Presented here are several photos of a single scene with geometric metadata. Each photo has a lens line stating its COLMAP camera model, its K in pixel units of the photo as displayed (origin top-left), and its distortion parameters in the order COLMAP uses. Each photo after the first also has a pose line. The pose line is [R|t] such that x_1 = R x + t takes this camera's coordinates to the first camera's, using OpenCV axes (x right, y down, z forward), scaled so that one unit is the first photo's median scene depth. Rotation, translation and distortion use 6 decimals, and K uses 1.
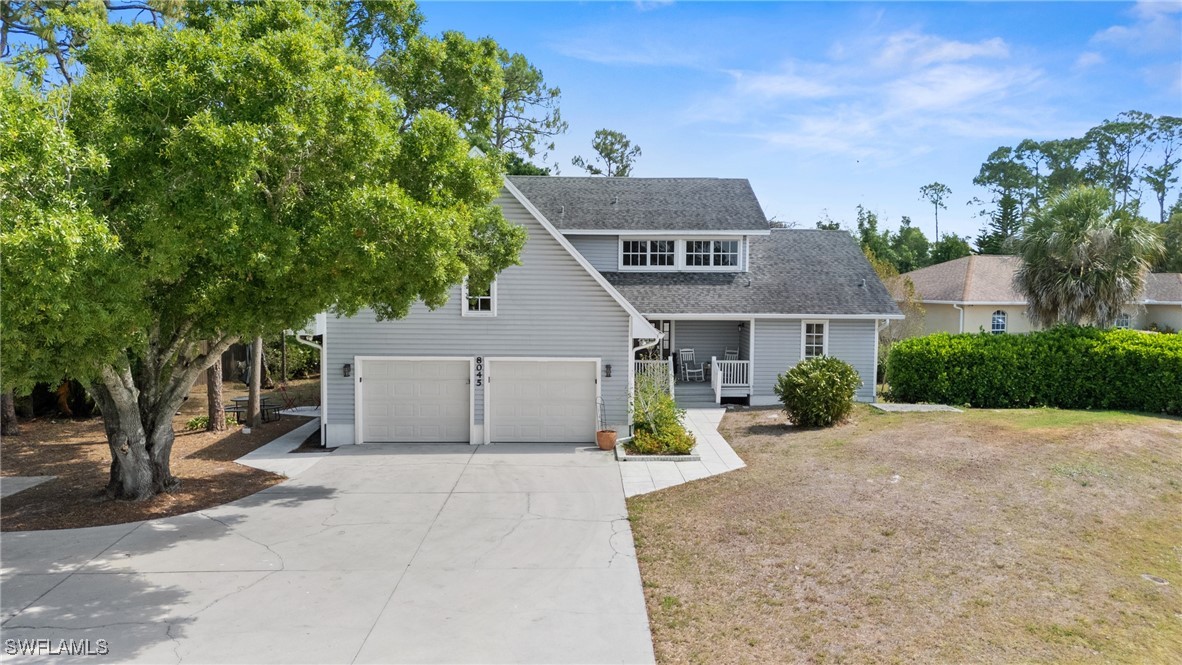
lens RADIAL K [[881.0, 0, 591.0], [0, 881.0, 332.5], [0, 0, 1]] dist [0.045219, -0.007130]
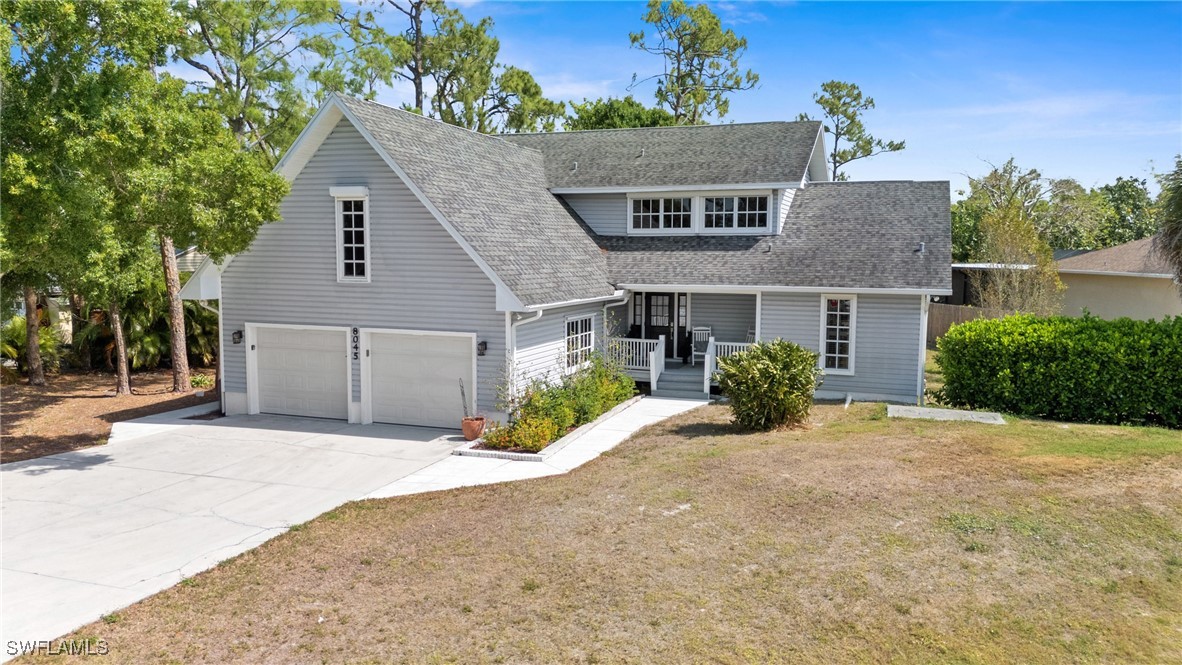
lens RADIAL K [[881.0, 0, 591.0], [0, 881.0, 332.5], [0, 0, 1]] dist [0.045219, -0.007130]
pose [[0.932454, 0.032510, -0.359824, 0.424706], [-0.021600, 0.999178, 0.034300, -0.003554], [0.360643, -0.024211, 0.932390, 0.238274]]
